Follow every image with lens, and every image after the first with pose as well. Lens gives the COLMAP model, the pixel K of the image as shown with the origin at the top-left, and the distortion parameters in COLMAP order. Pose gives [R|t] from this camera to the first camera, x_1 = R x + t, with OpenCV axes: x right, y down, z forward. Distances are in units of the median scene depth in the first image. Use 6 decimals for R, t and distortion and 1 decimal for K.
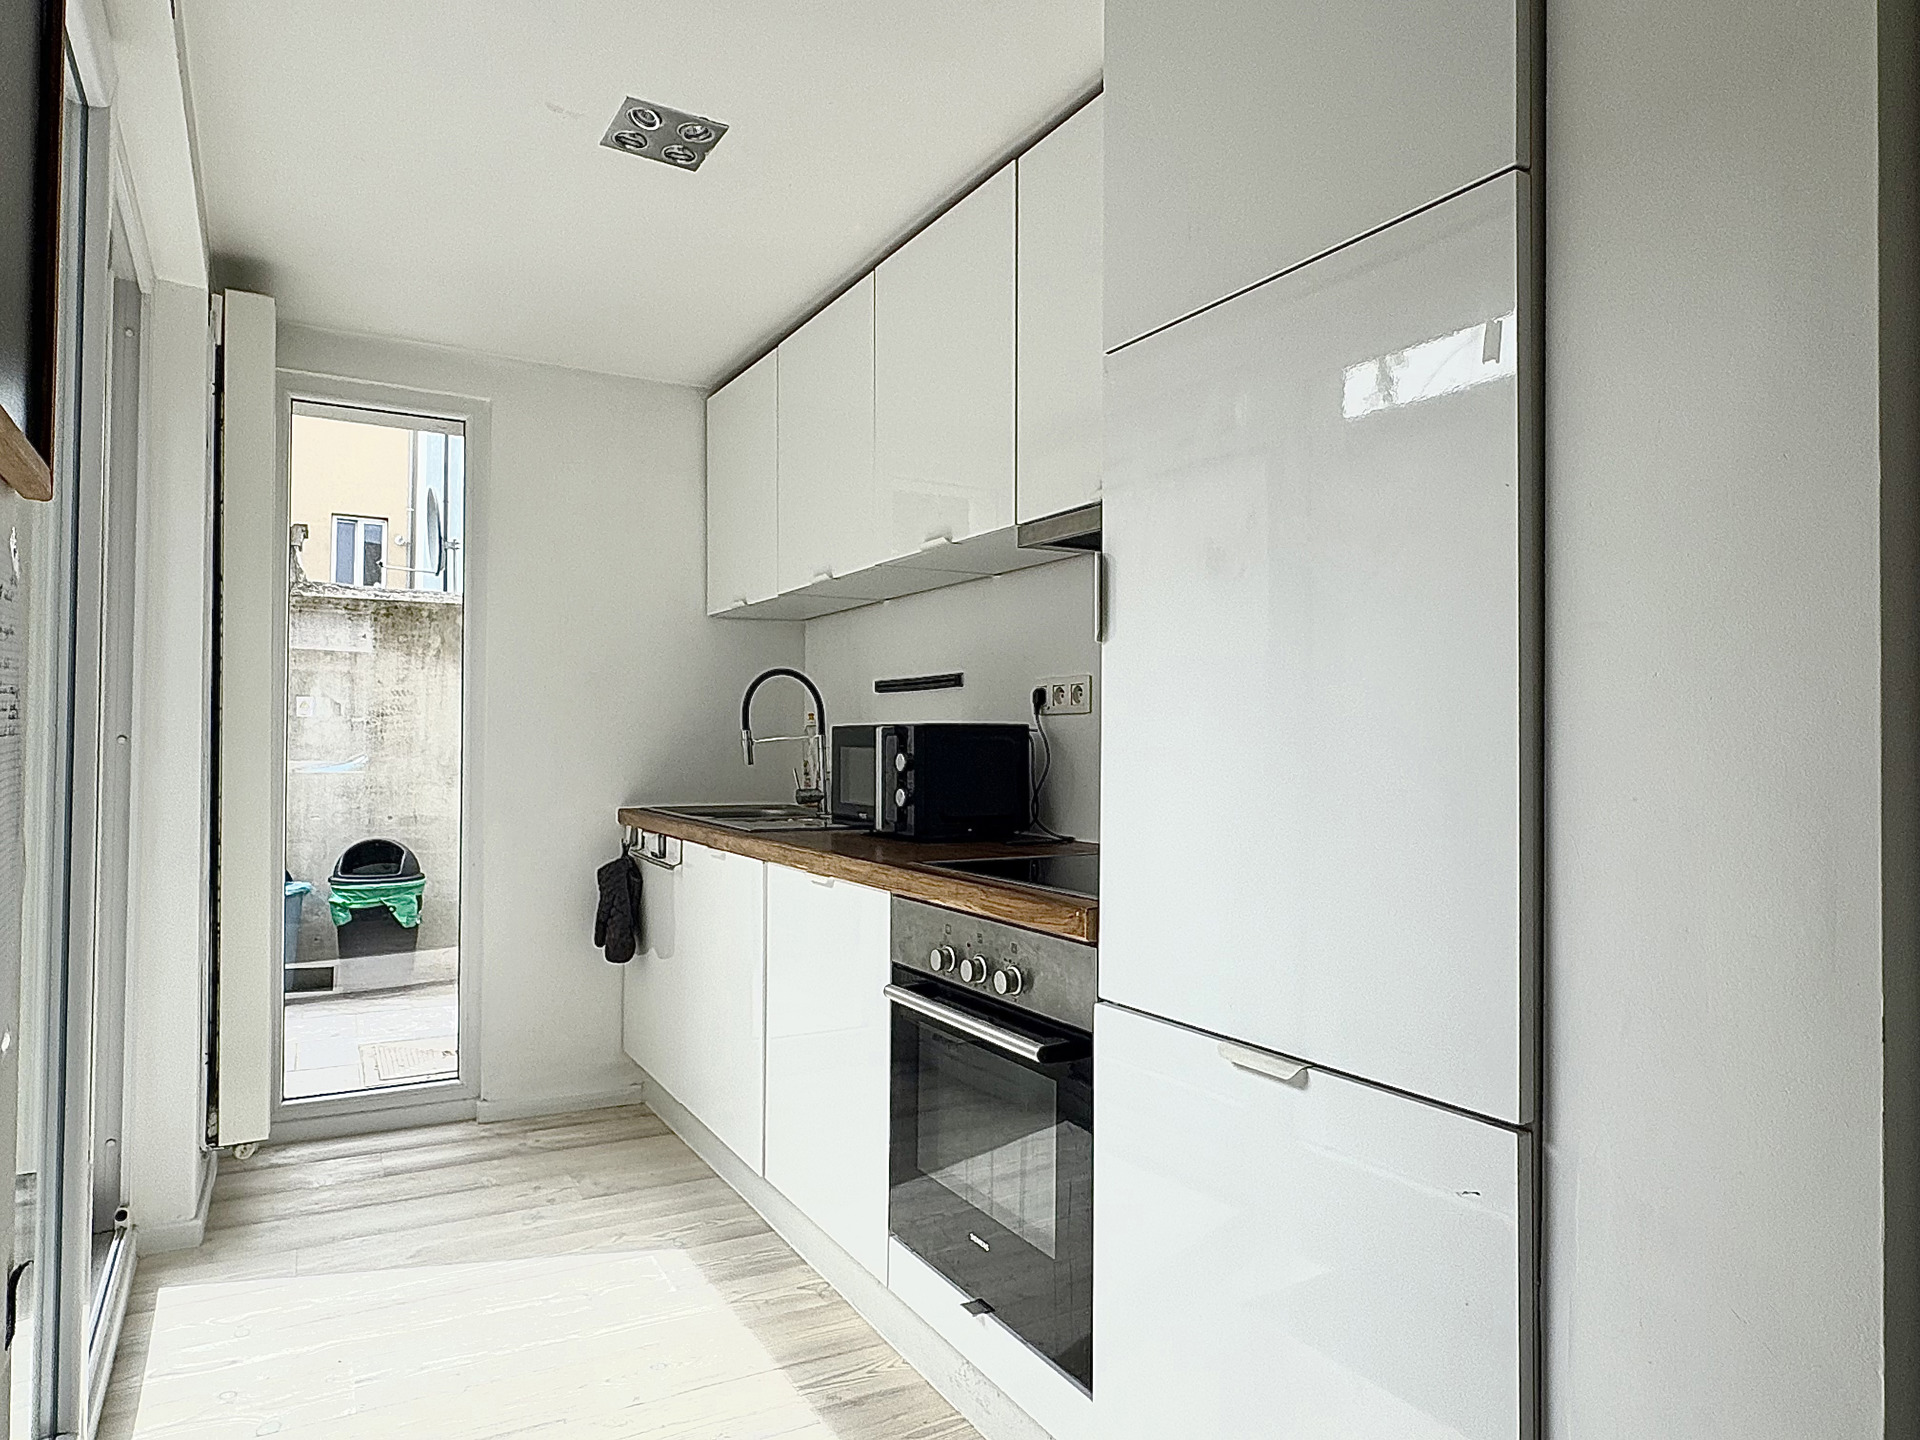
lens RADIAL K [[1175.3, 0, 954.5], [0, 1175.3, 728.2], [0, 0, 1]] dist [-0.001827, 0.004711]
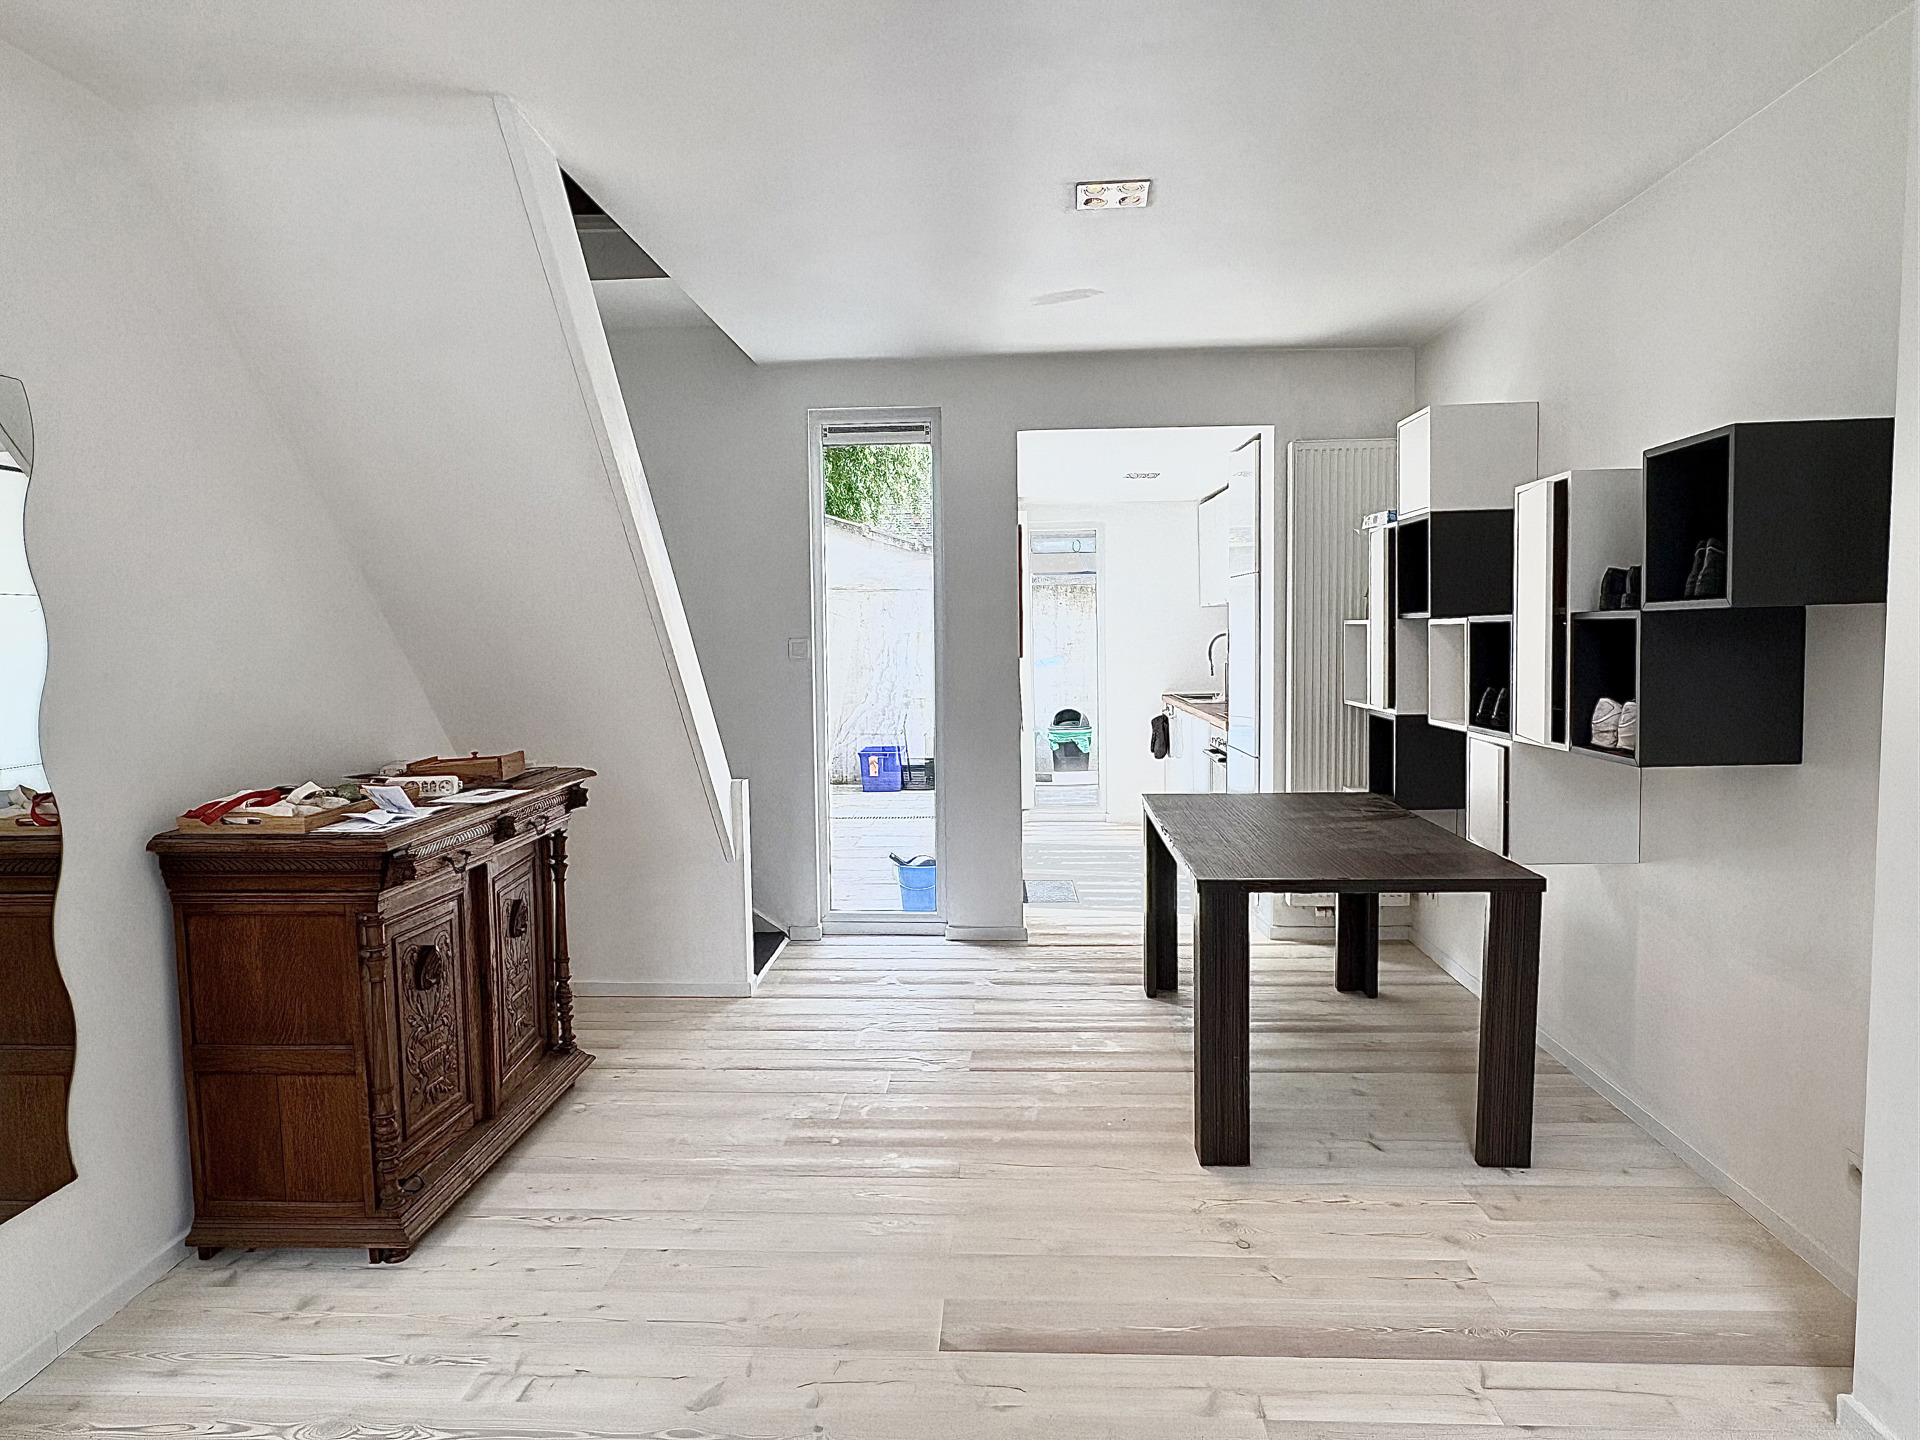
lens RADIAL K [[1199.0, 0, 960.0], [0, 1199.0, 720.0], [0, 0, 1]] dist [0.001134, 0.000575]
pose [[0.847942, 0.016443, -0.529834, 0.709508], [0.032253, 0.996067, 0.082530, -0.097921], [0.529107, -0.087069, 0.844076, -1.347569]]
